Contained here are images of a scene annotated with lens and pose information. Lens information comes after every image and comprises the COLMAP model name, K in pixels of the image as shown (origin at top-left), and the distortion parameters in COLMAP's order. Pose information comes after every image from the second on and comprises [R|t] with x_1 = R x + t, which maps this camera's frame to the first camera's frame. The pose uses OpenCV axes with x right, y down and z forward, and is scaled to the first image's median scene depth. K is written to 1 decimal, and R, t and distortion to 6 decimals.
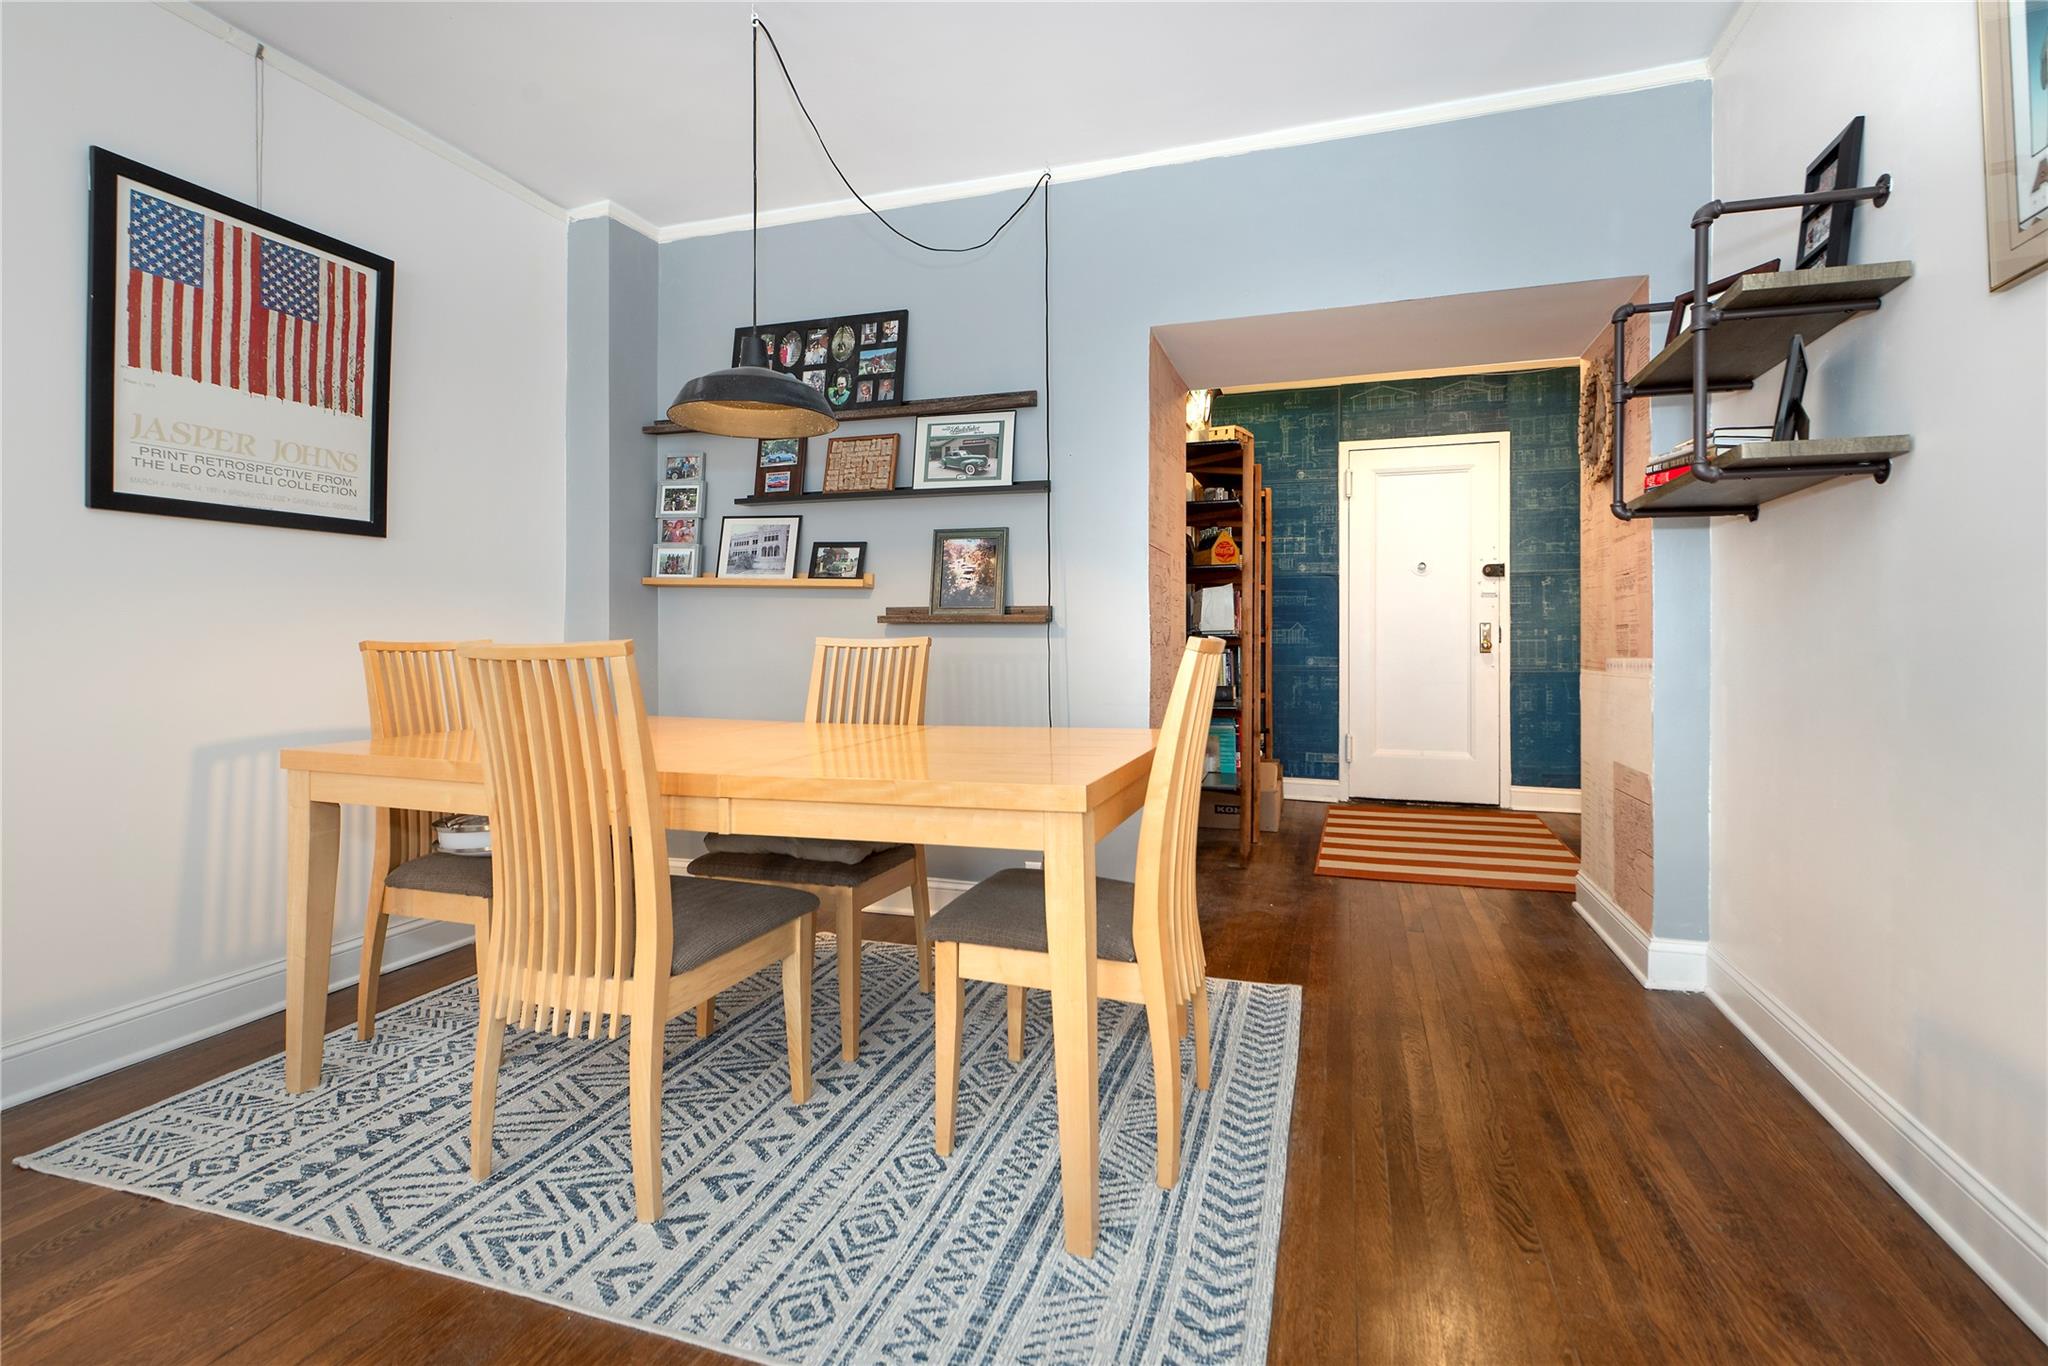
lens RADIAL K [[939.5, 0, 977.3], [0, 939.5, 641.8], [0, 0, 1]] dist [0.008658, -0.001683]
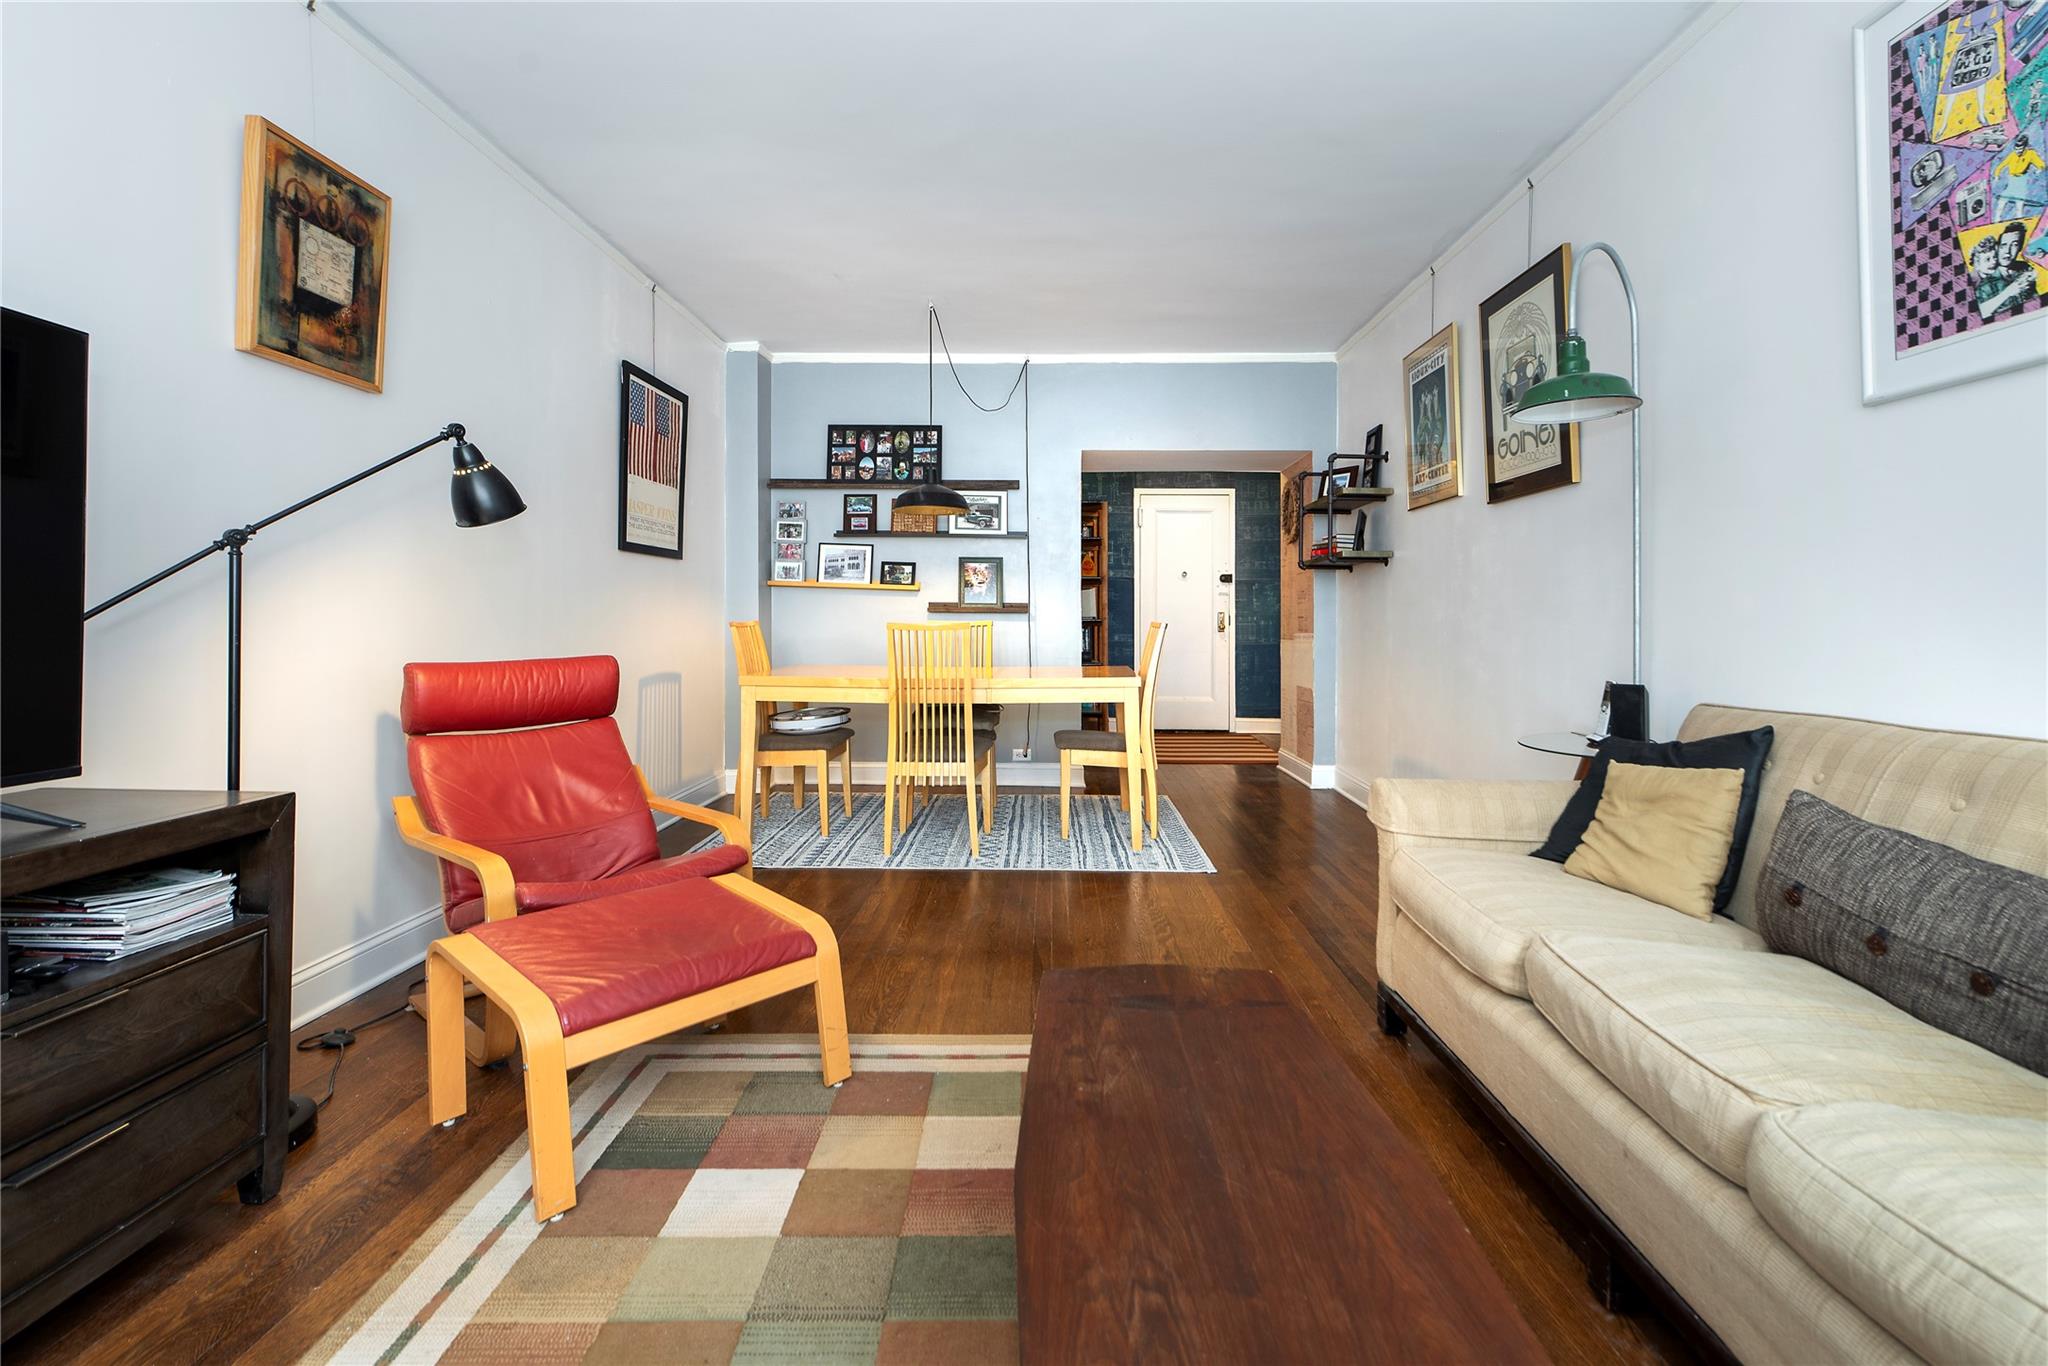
lens RADIAL K [[939.5, 0, 1055.6], [0, 939.5, 605.5], [0, 0, 1]] dist [0.008658, -0.001683]
pose [[0.936977, 0.012704, 0.349161, -0.466091], [-0.006495, 0.999799, -0.018948, -0.000532], [-0.349331, 0.015486, 0.936871, -0.640337]]
